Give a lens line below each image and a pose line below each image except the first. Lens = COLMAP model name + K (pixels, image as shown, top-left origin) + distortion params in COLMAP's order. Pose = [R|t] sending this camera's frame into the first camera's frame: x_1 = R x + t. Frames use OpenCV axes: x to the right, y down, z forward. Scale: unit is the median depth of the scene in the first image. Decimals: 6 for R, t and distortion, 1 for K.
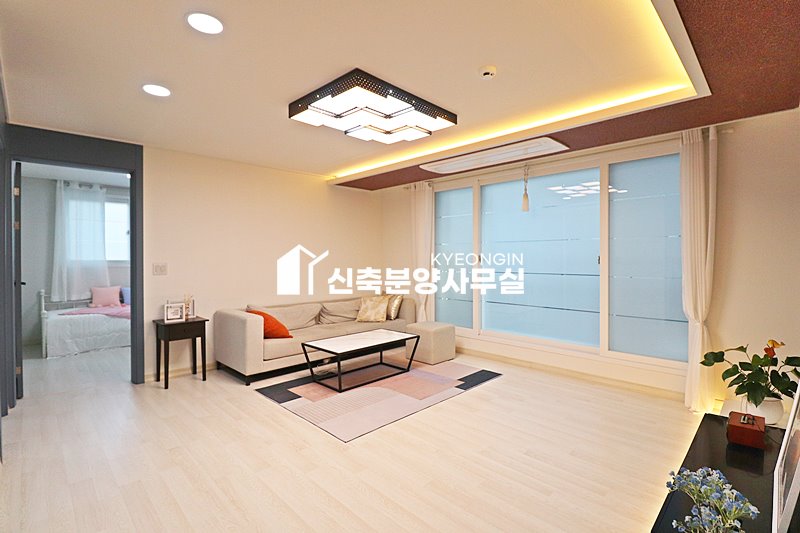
lens RADIAL K [[377.0, 0, 398.0], [0, 377.0, 258.2], [0, 0, 1]] dist [-0.001252, 0.000140]
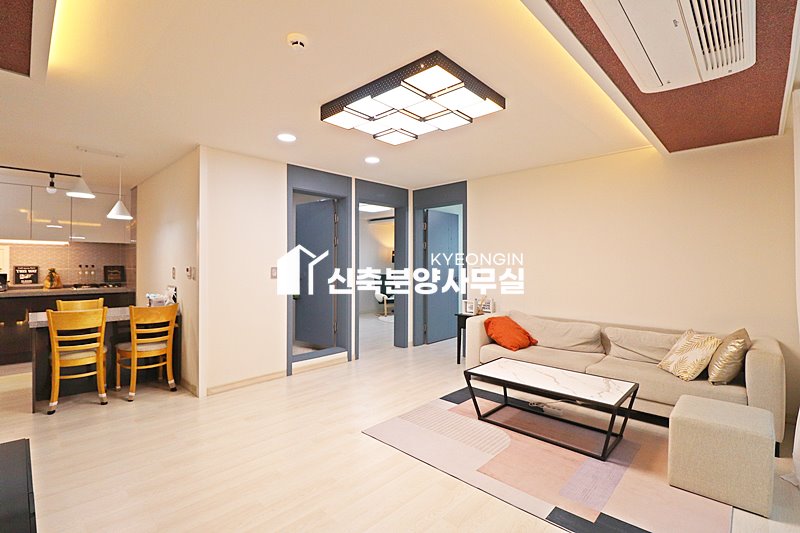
lens RADIAL K [[369.8, 0, 402.1], [0, 369.8, 261.8], [0, 0, 1]] dist [0.000115, -0.012131]
pose [[0.024780, -0.003539, -0.999687, 0.726518], [-0.002047, 0.999991, -0.003591, -0.003850], [0.999691, 0.002135, 0.024772, 0.836729]]
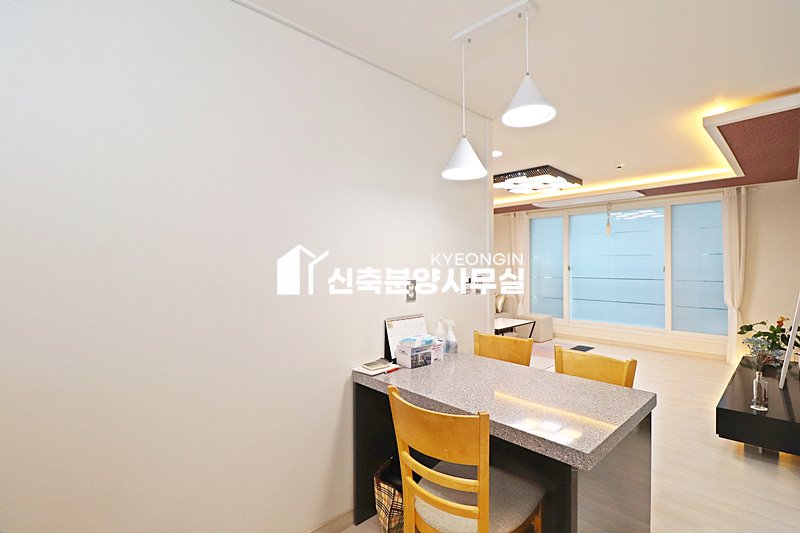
lens RADIAL K [[375.8, 0, 400.9], [0, 375.8, 261.8], [0, 0, 1]] dist [-0.001673, -0.000812]
pose [[0.999538, 0.002469, -0.030295, -0.513419], [-0.002900, 0.999895, -0.014169, -0.000602], [0.030257, 0.014251, 0.999441, -0.570002]]
